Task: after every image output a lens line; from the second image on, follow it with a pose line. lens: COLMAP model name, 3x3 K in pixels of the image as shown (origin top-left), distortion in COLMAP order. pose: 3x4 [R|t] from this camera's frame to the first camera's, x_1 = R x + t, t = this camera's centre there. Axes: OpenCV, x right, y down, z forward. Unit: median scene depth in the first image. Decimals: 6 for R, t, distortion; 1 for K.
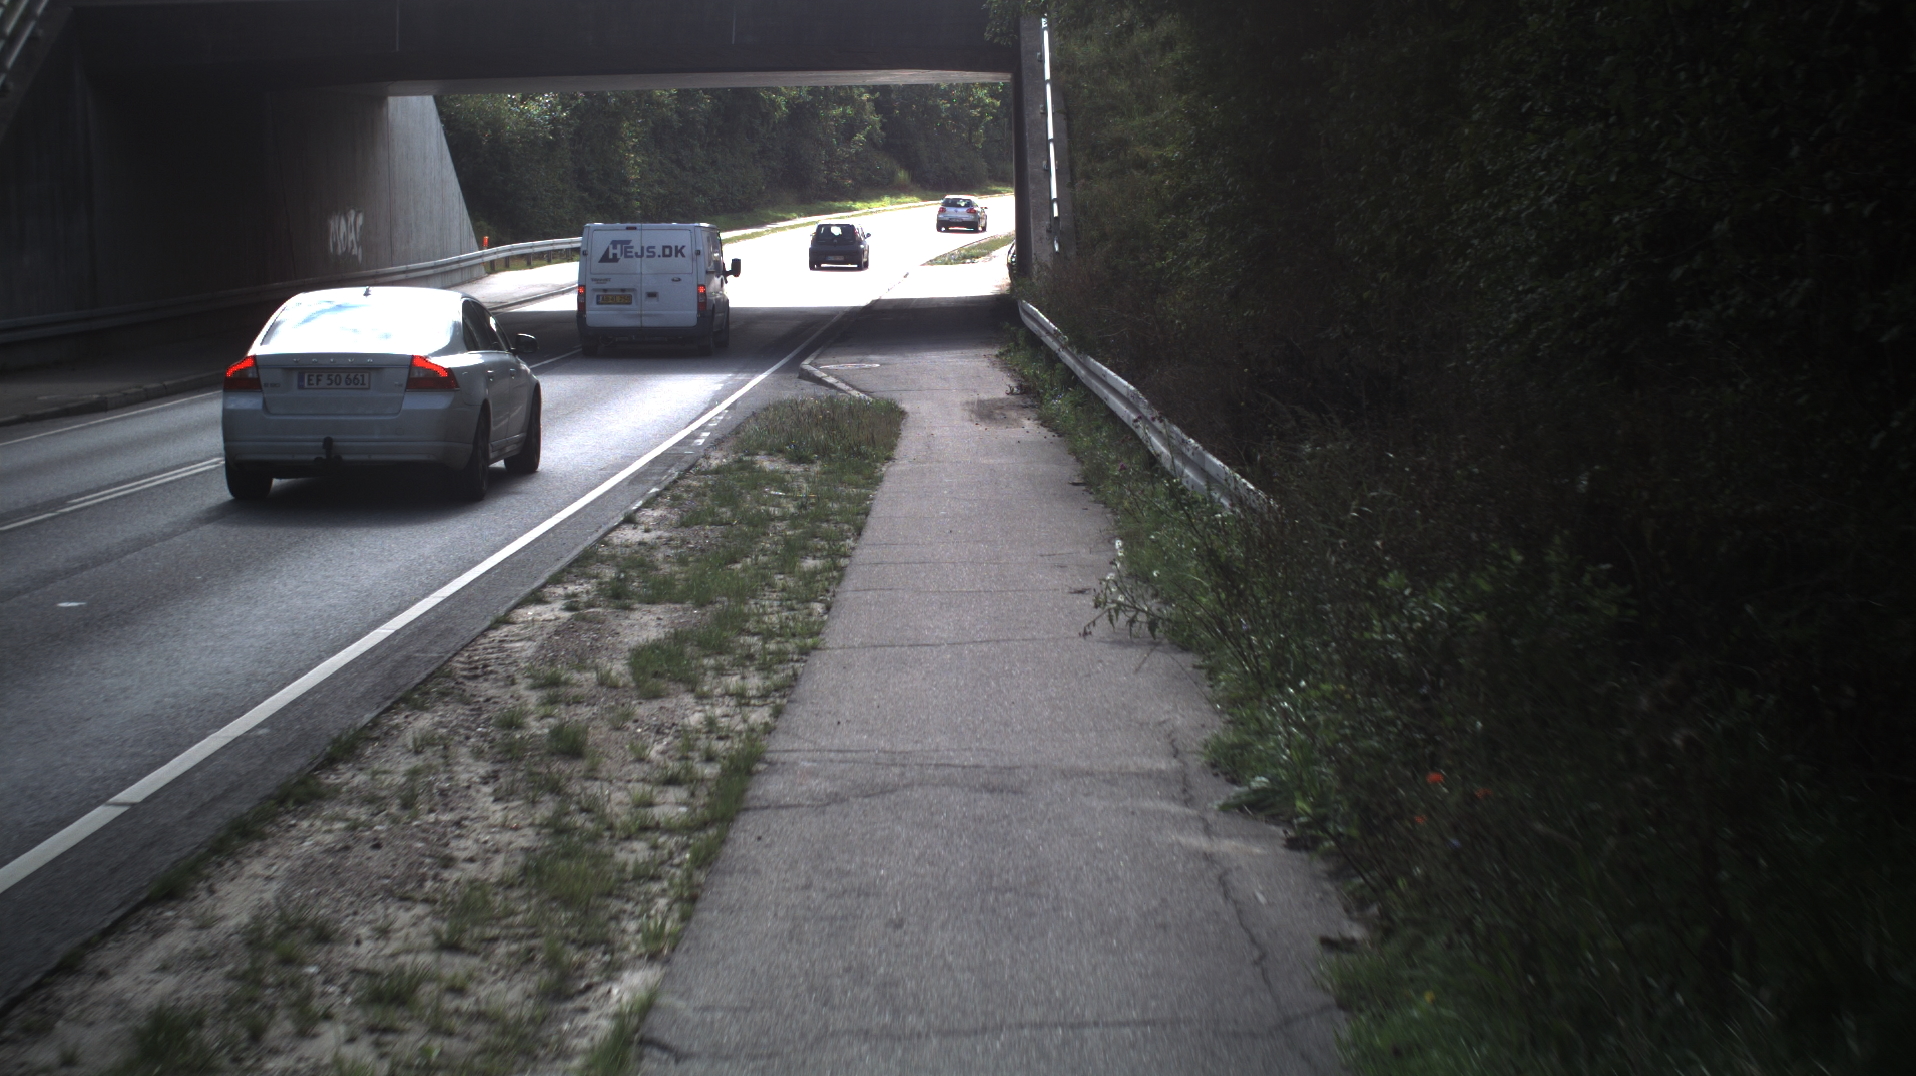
lens RADIAL K [[2407.3, 0, 961.4], [0, 2407.3, 533.9], [0, 0, 1]] dist [-0.134977, 0.000000]
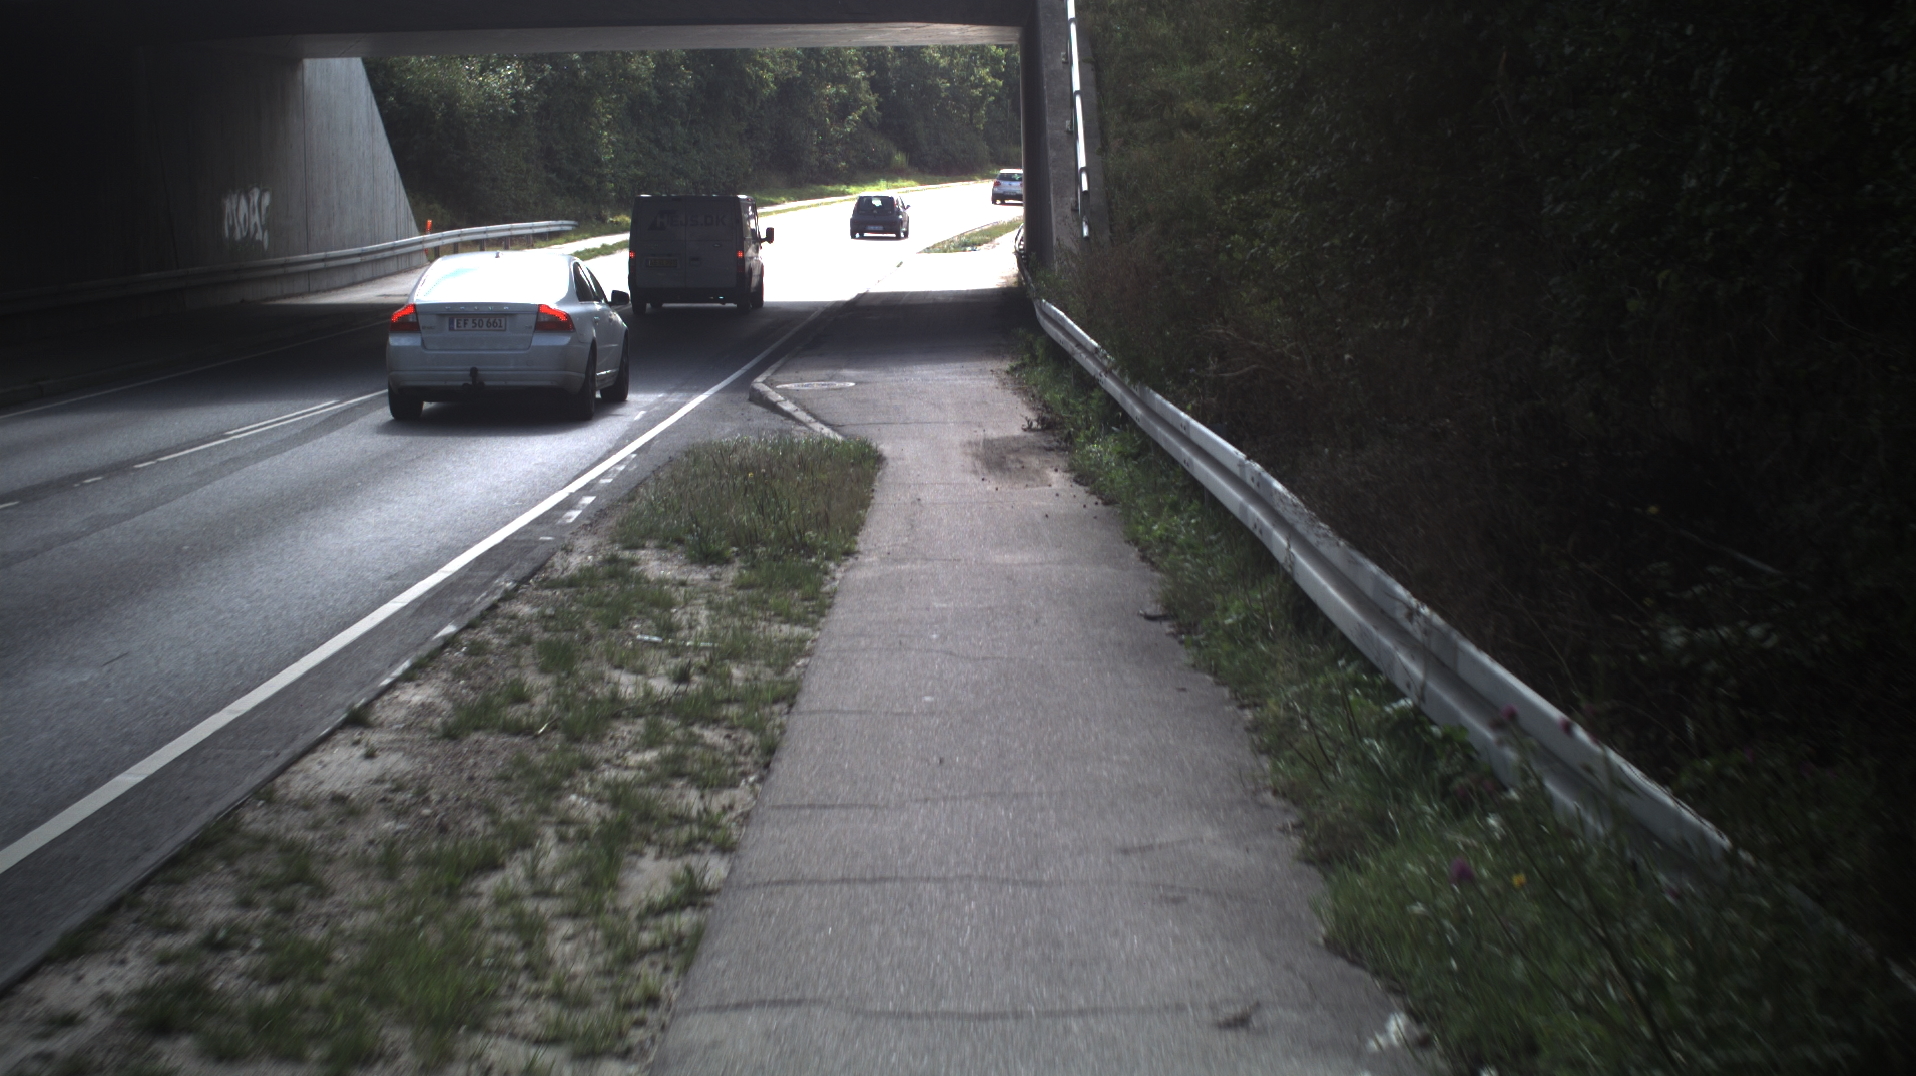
lens RADIAL K [[2407.3, 0, 962.7], [0, 2407.3, 539.4], [0, 0, 1]] dist [-0.134977, 0.000000]
pose [[0.999997, 0.002431, 0.000730, -0.000092], [-0.002436, 0.999971, 0.007215, -0.028285], [-0.000713, -0.007216, 0.999974, 0.252660]]
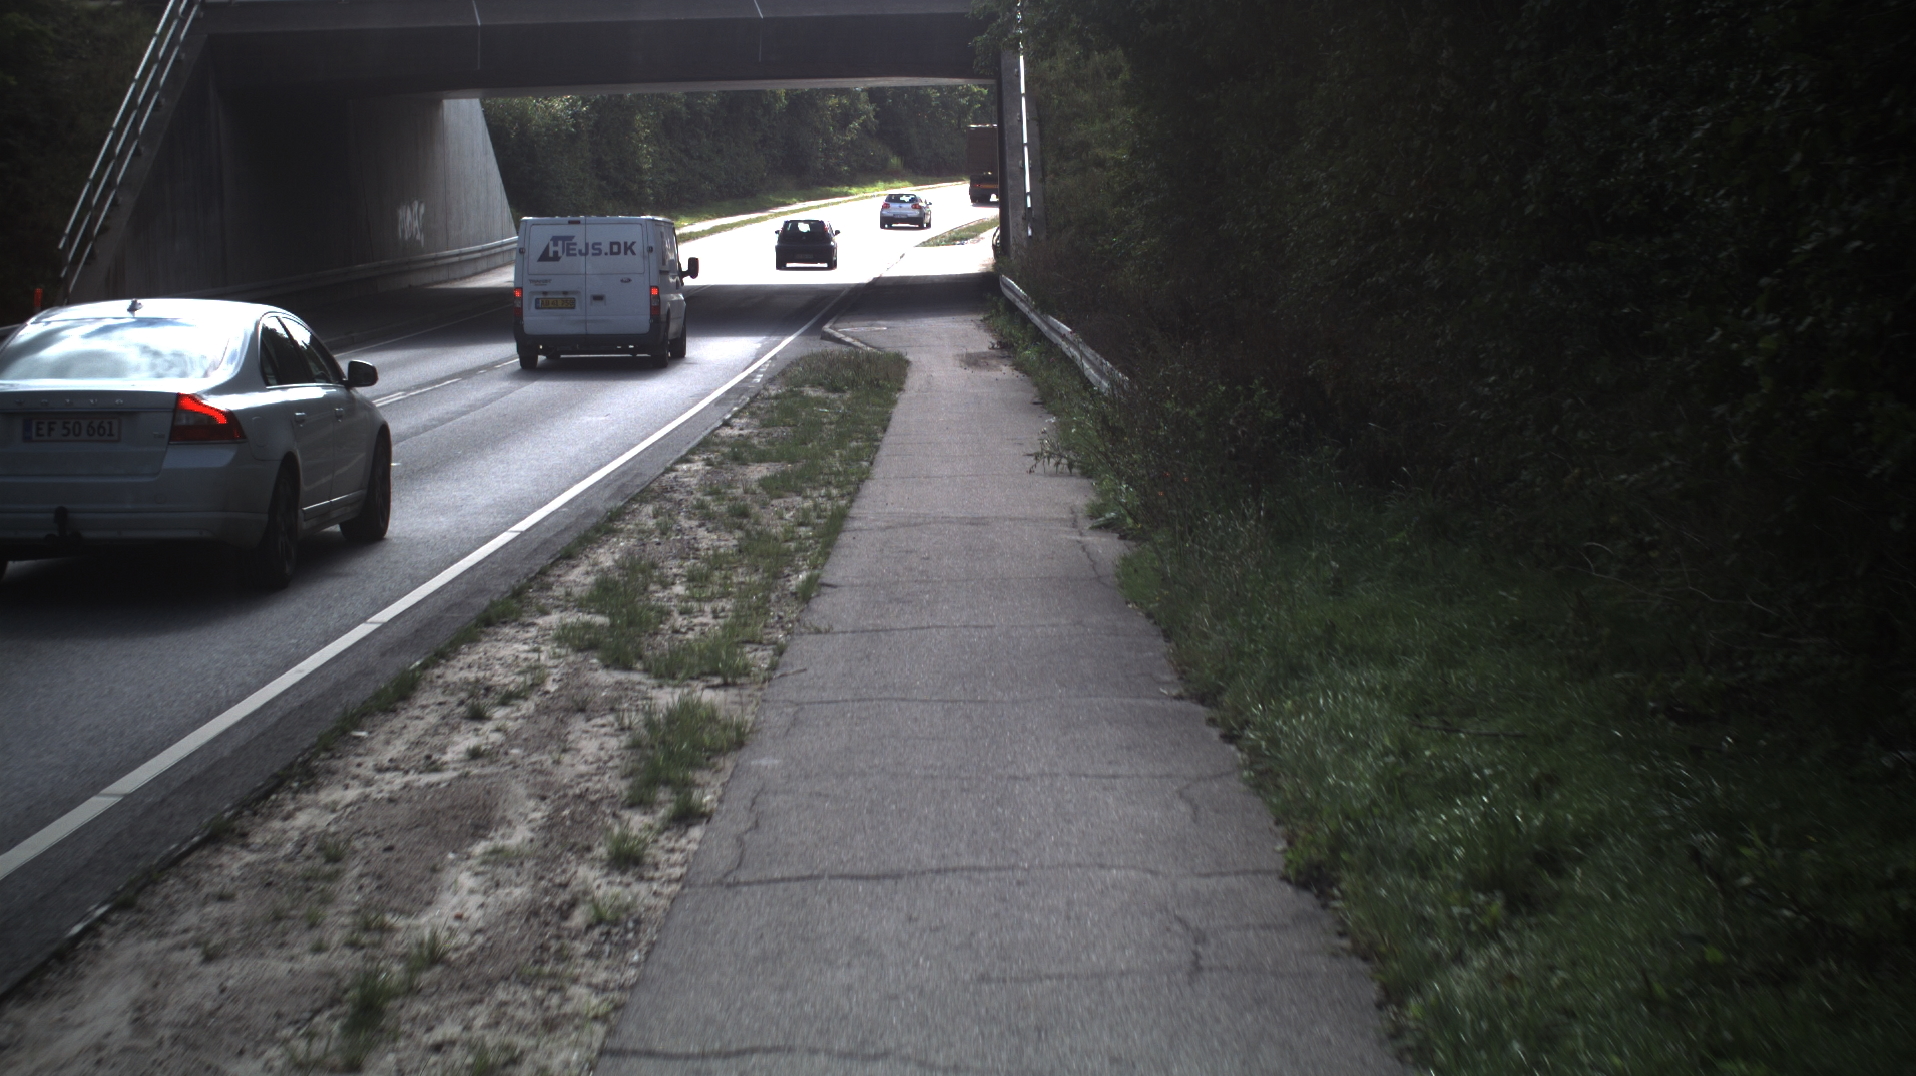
lens RADIAL K [[2407.3, 0, 951.9], [0, 2407.3, 541.5], [0, 0, 1]] dist [-0.134977, 0.000000]
pose [[0.999988, -0.004938, -0.000297, -0.000741], [0.004941, 0.999927, 0.011017, 0.028078], [0.000243, -0.011018, 0.999939, -0.255254]]
